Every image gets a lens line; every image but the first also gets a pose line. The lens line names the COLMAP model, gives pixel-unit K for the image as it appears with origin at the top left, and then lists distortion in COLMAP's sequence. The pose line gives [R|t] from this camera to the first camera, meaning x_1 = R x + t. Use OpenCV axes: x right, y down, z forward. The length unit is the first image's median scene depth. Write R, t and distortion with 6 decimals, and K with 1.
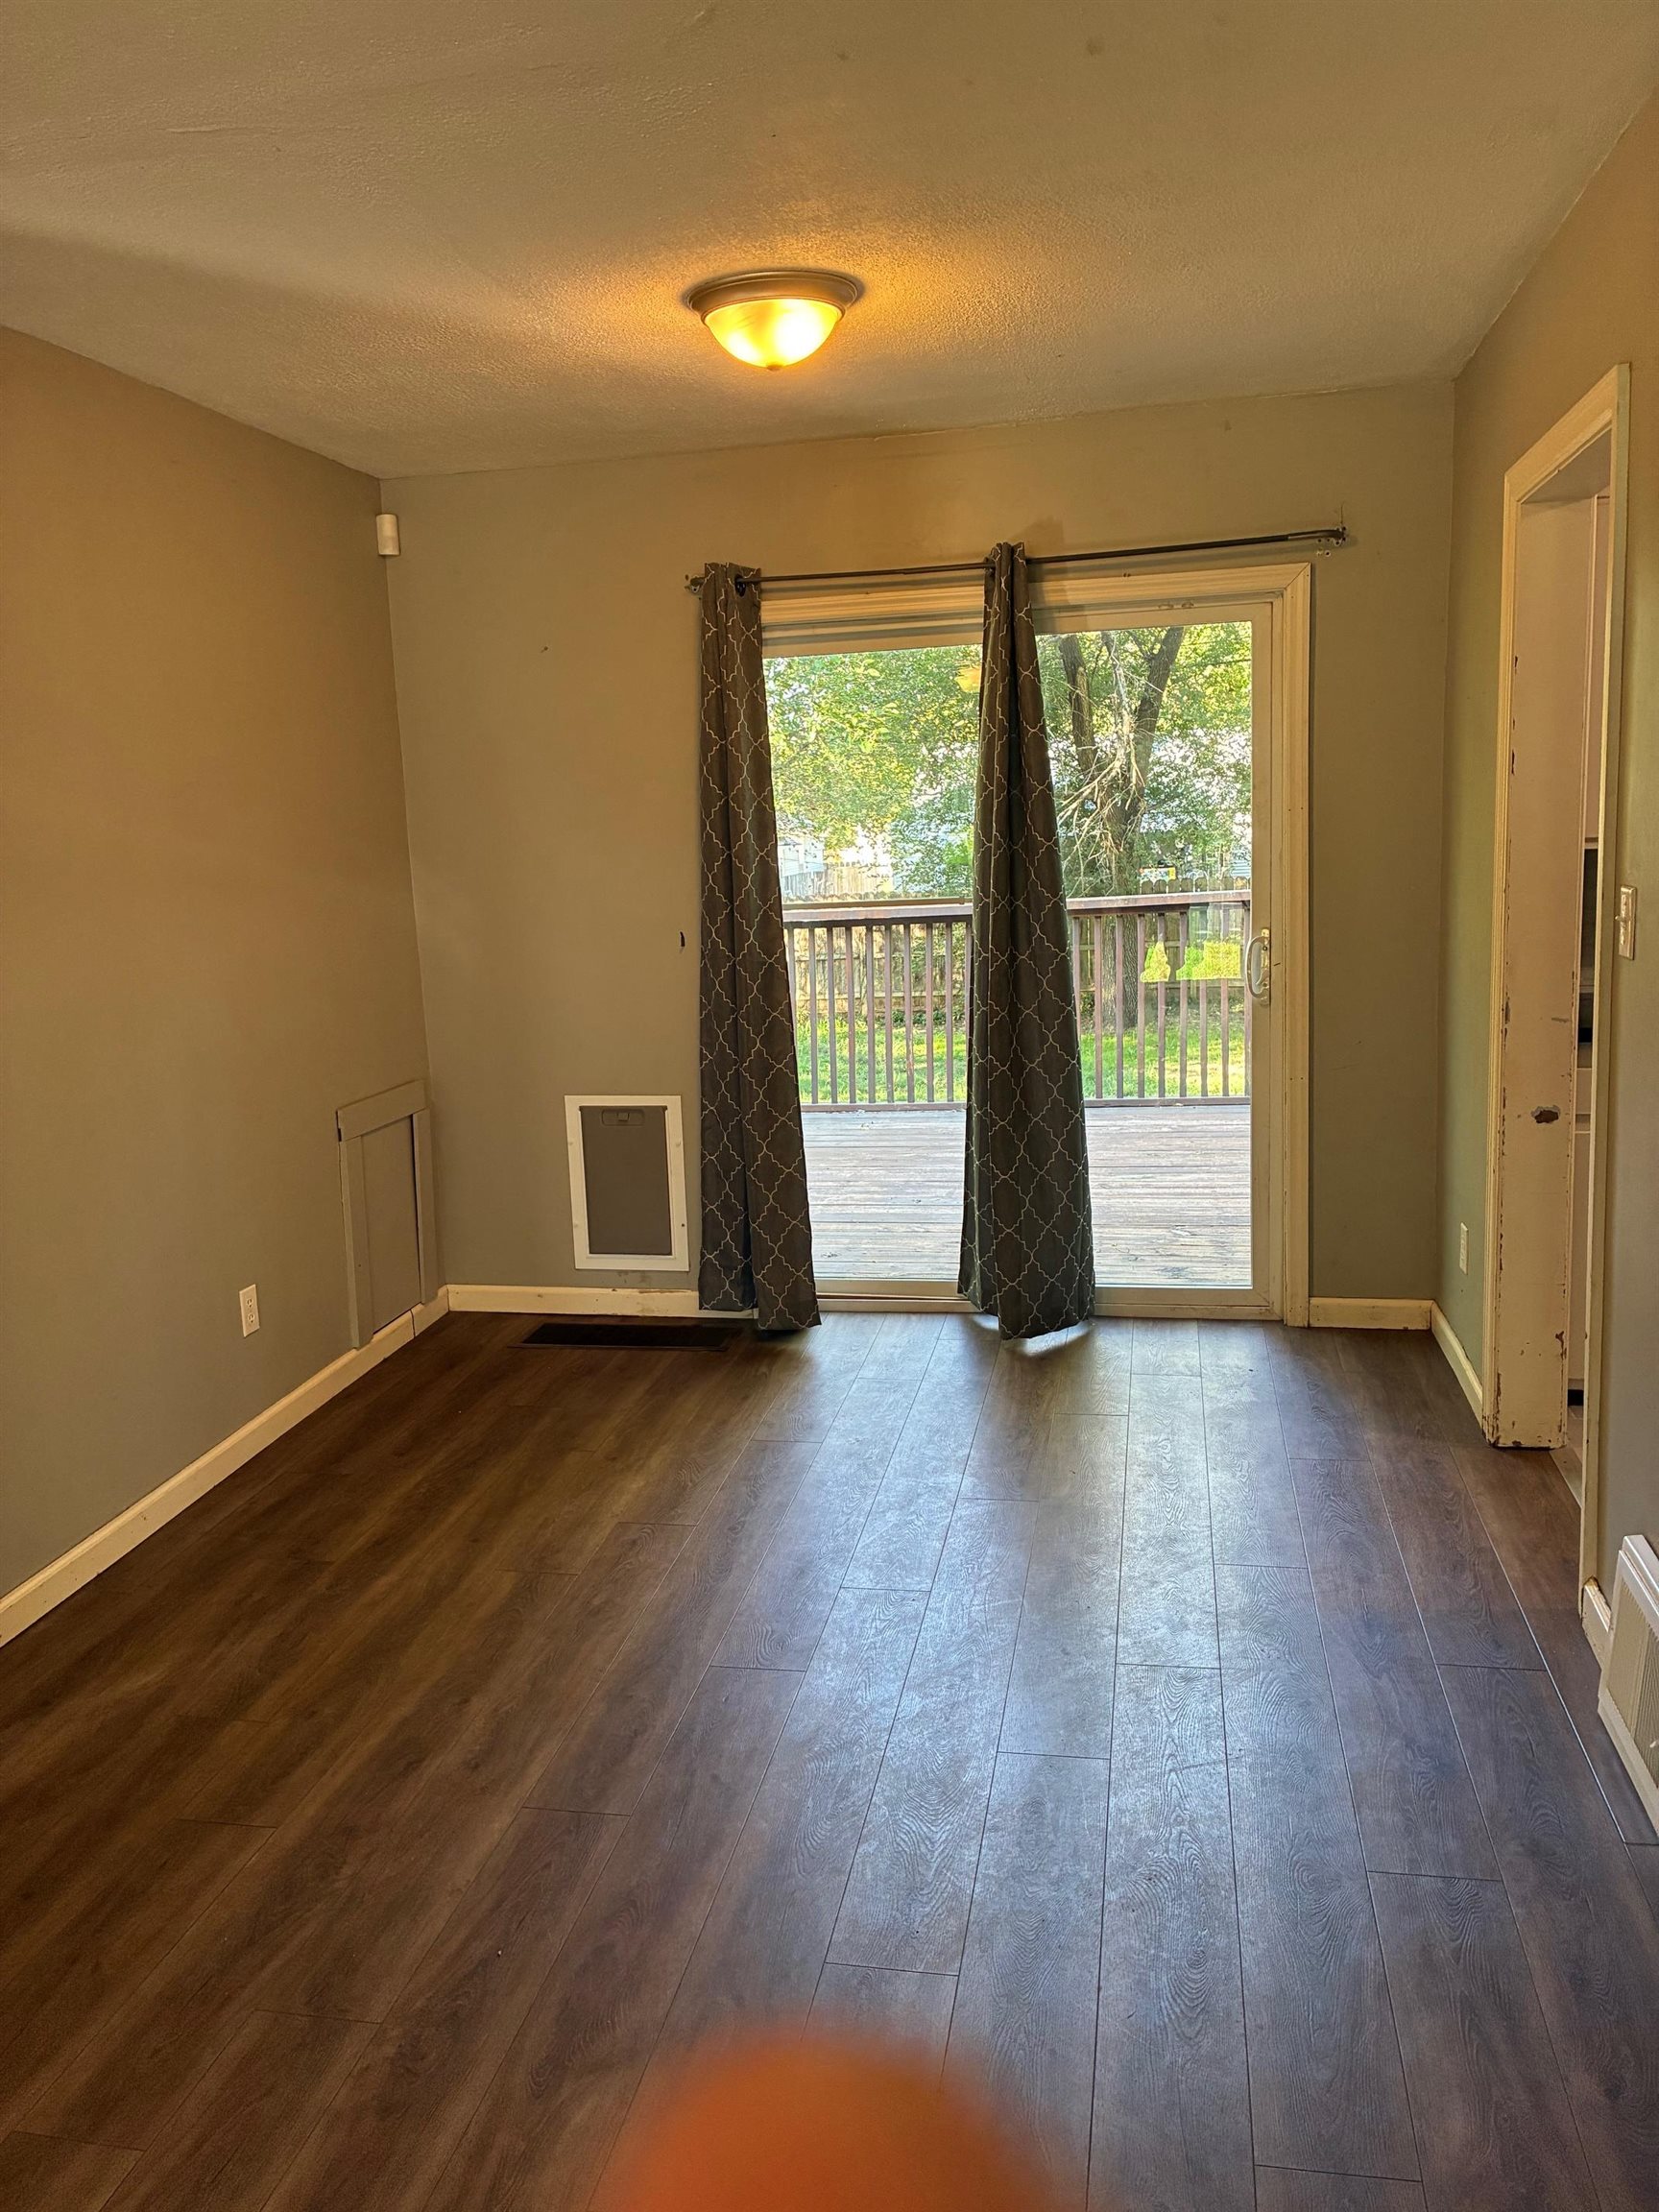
lens RADIAL K [[1664.3, 0, 834.6], [0, 1664.3, 1046.2], [0, 0, 1]] dist [0.043312, -0.088704]
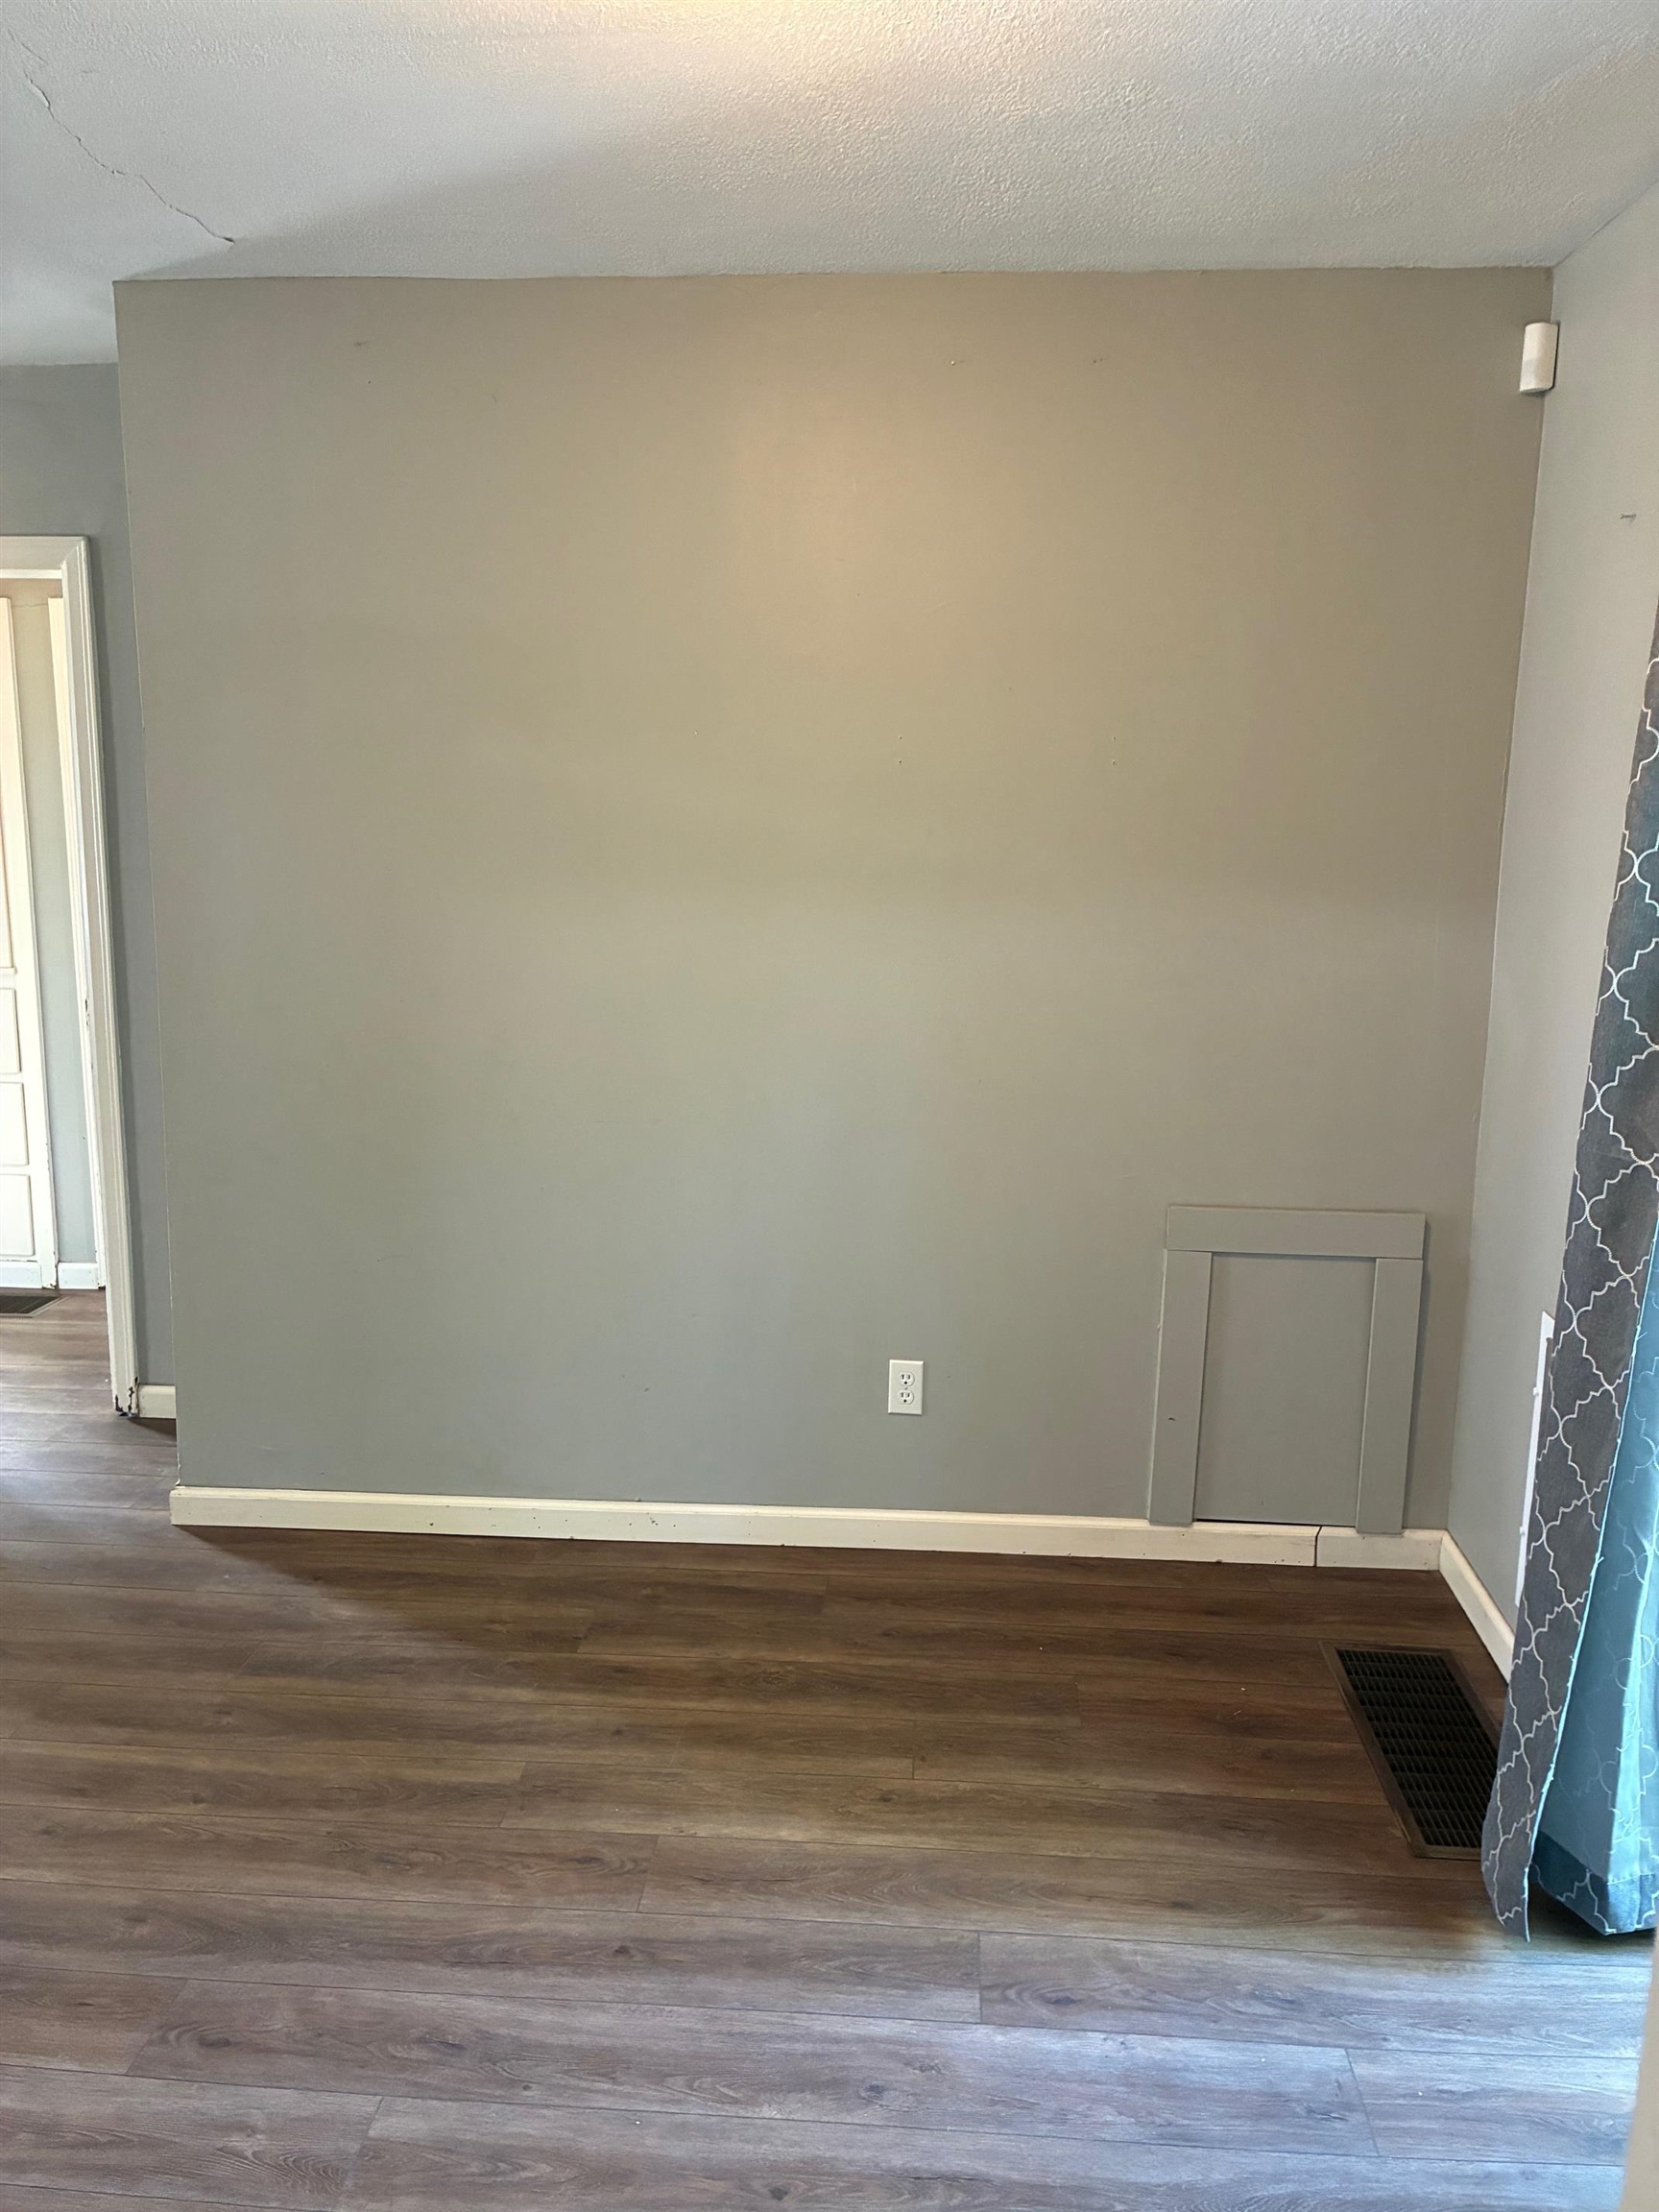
lens RADIAL K [[1685.3, 0, 855.5], [0, 1685.3, 1099.7], [0, 0, 1]] dist [0.007778, 0.001326]
pose [[0.123904, 0.210549, -0.969699, 0.455630], [-0.161839, 0.968433, 0.189595, -0.144683], [0.979008, 0.133443, 0.154068, 0.856442]]
